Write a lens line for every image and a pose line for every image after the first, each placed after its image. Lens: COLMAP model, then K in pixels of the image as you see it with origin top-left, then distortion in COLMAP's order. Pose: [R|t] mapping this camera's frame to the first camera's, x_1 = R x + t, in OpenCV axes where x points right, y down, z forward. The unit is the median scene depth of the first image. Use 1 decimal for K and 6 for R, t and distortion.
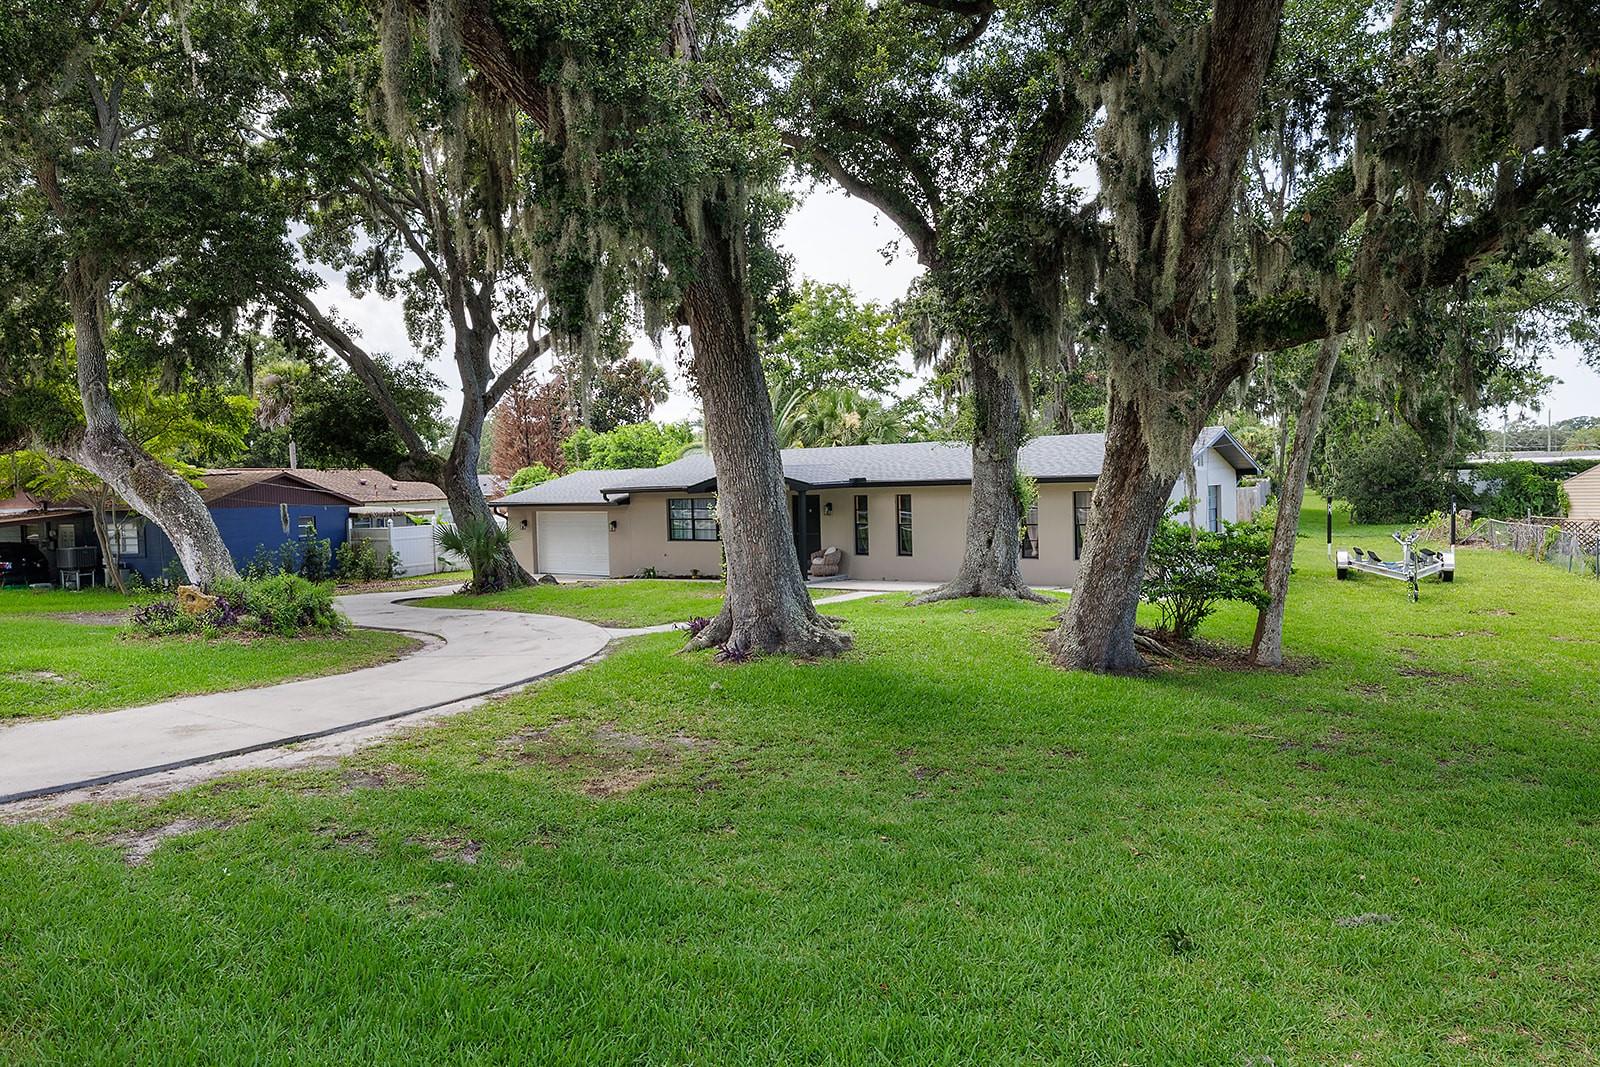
lens RADIAL K [[1038.5, 0, 800.0], [0, 1038.5, 533.5], [0, 0, 1]] dist [-0.032734, 0.000354]
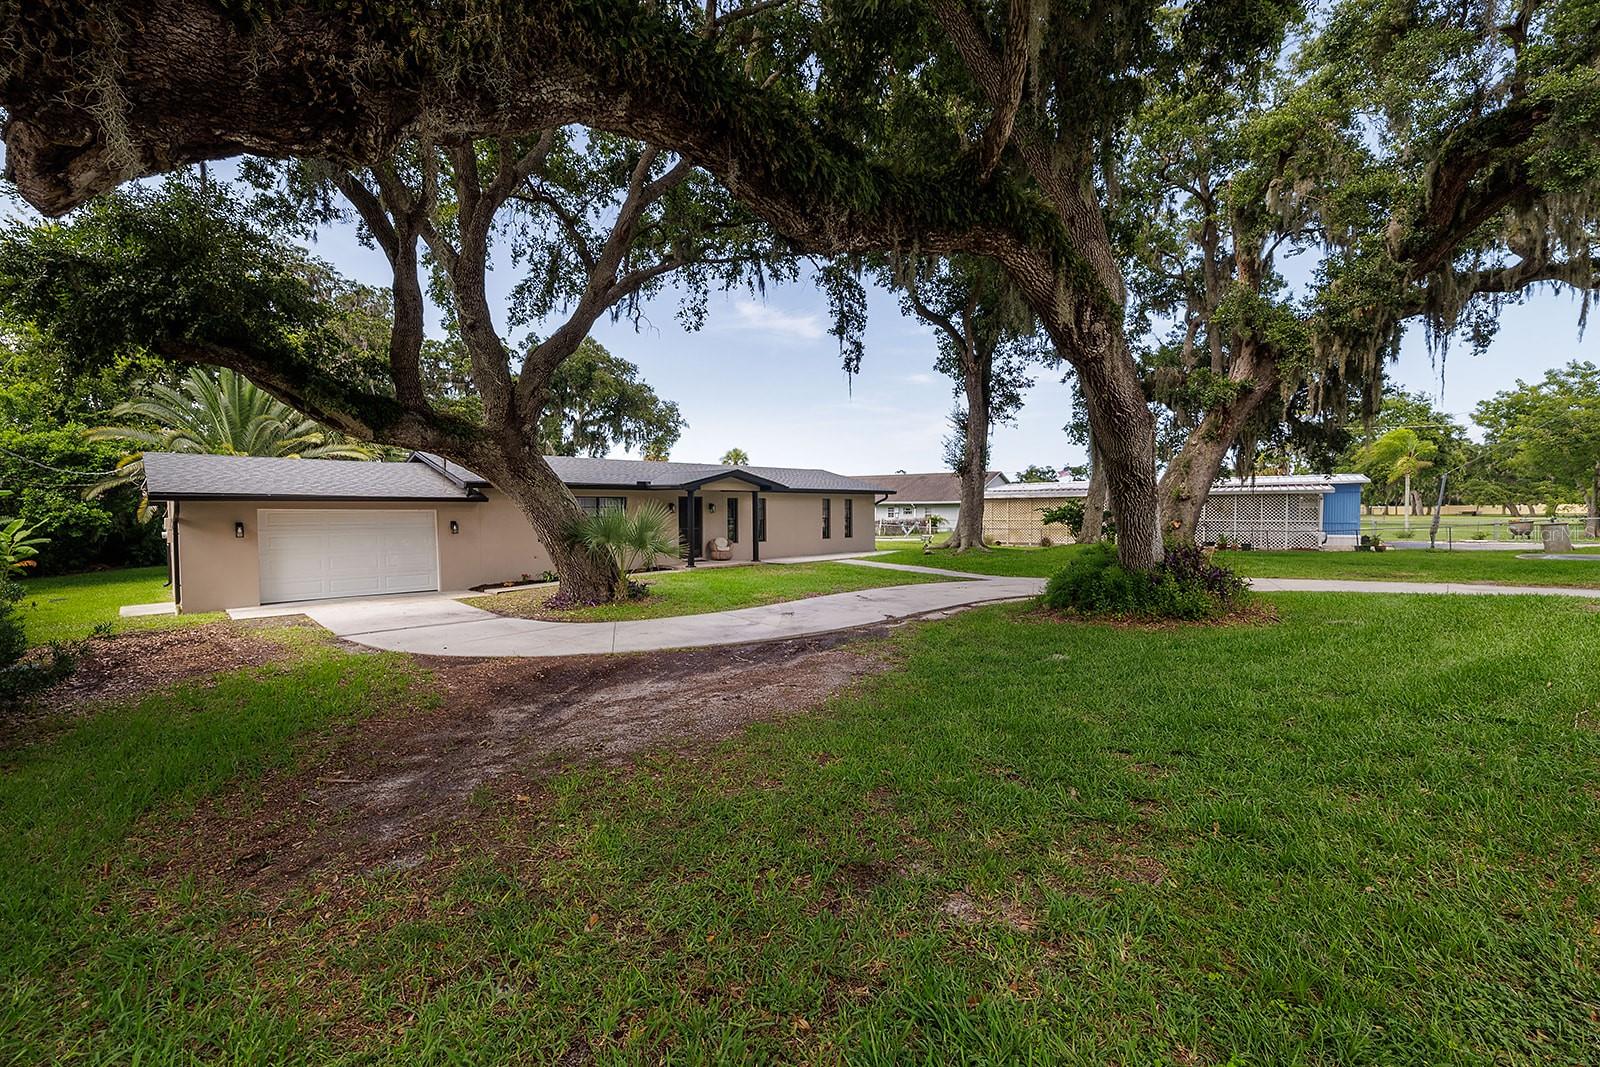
lens RADIAL K [[656.3, 0, 795.7], [0, 656.3, 516.8], [0, 0, 1]] dist [-0.000931, -0.000551]
pose [[0.201541, 0.014053, 0.979379, -0.659031], [0.042091, 0.998849, -0.022994, 0.008609], [-0.978575, 0.045858, 0.200718, 0.668695]]
